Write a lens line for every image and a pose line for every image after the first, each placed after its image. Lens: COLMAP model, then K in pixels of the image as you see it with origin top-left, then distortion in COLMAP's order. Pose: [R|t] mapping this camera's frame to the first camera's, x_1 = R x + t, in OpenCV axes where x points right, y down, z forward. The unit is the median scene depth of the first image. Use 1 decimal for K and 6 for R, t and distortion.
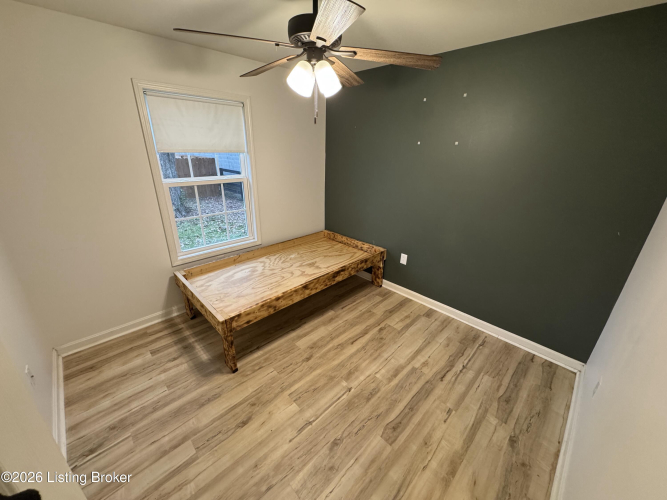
lens RADIAL K [[266.2, 0, 332.4], [0, 266.2, 250.3], [0, 0, 1]] dist [0.000208, 0.000370]
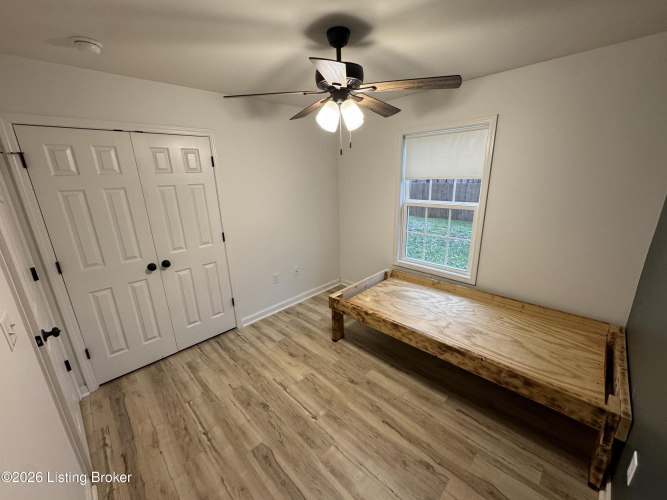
lens RADIAL K [[266.2, 0, 332.9], [0, 266.2, 250.1], [0, 0, 1]] dist [0.000208, 0.000370]
pose [[-0.002261, 0.255953, -0.966687, 0.717857], [-0.335401, 0.910500, 0.241860, -0.246218], [0.942073, 0.324775, 0.083788, 0.663626]]
